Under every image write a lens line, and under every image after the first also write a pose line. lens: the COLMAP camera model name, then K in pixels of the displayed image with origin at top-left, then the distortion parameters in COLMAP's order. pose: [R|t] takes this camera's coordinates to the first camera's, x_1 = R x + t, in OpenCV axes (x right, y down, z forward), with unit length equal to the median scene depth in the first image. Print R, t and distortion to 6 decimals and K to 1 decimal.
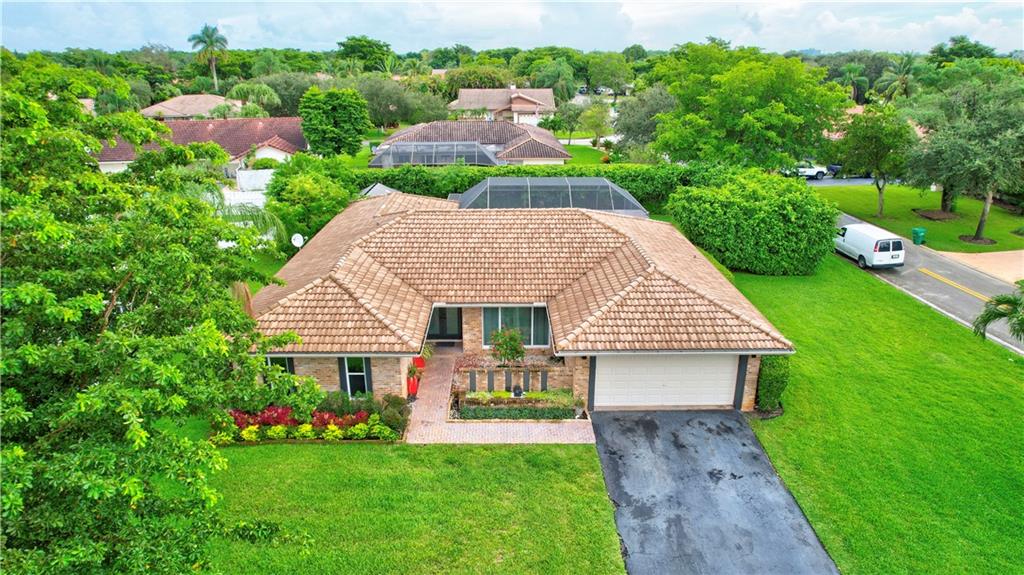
lens RADIAL K [[658.9, 0, 512.7], [0, 658.9, 284.0], [0, 0, 1]] dist [-0.088515, 0.080262]
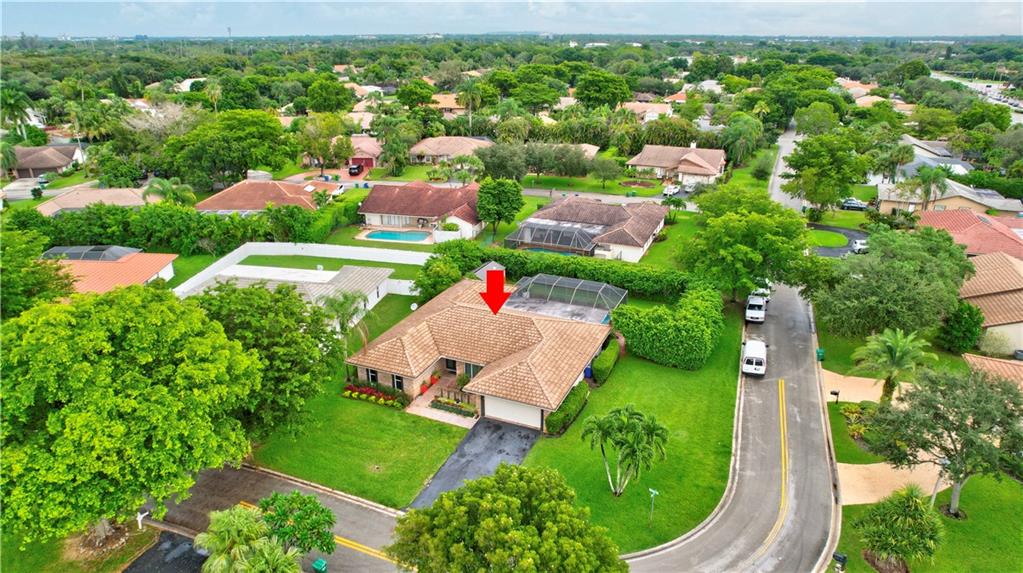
lens RADIAL K [[657.6, 0, 511.7], [0, 657.6, 289.6], [0, 0, 1]] dist [-0.089100, 0.084725]
pose [[0.909549, 0.152926, -0.386438, 1.056120], [-0.136462, 0.988178, 0.069868, -0.434604], [0.392554, -0.010814, 0.919665, -1.116681]]
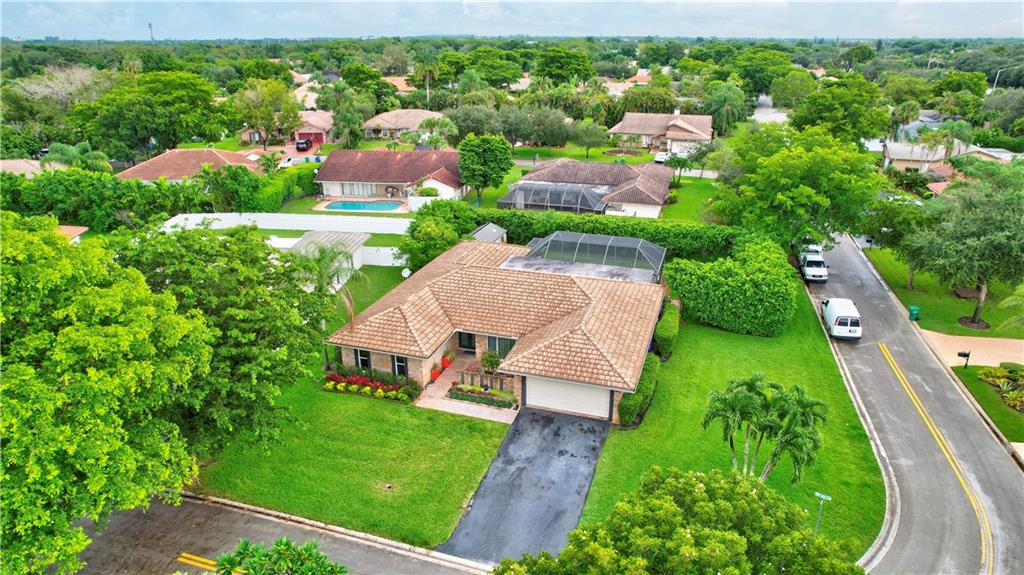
lens RADIAL K [[658.2, 0, 512.2], [0, 658.2, 290.7], [0, 0, 1]] dist [-0.089100, 0.084725]
pose [[0.944800, 0.118506, -0.305465, 0.579957], [-0.106903, 0.992775, 0.054499, -0.195656], [0.309717, -0.018835, 0.950642, -0.628328]]
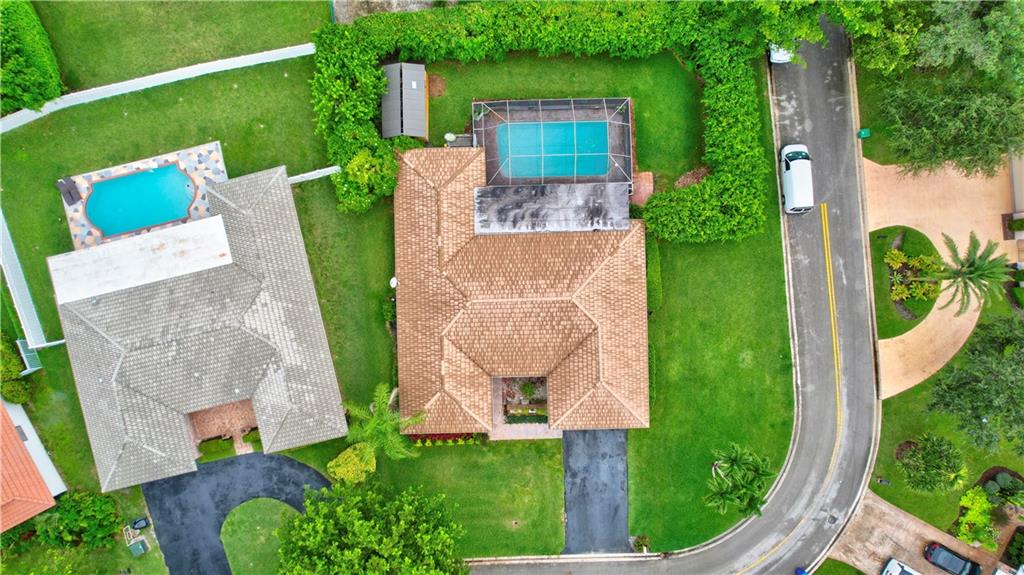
lens RADIAL K [[658.2, 0, 512.2], [0, 658.2, 290.7], [0, 0, 1]] dist [-0.089100, 0.084725]
pose [[0.999960, -0.007845, 0.004288, -0.071081], [-0.001497, 0.325874, 0.945412, -2.190644], [-0.008814, -0.945381, 0.325849, 0.654531]]
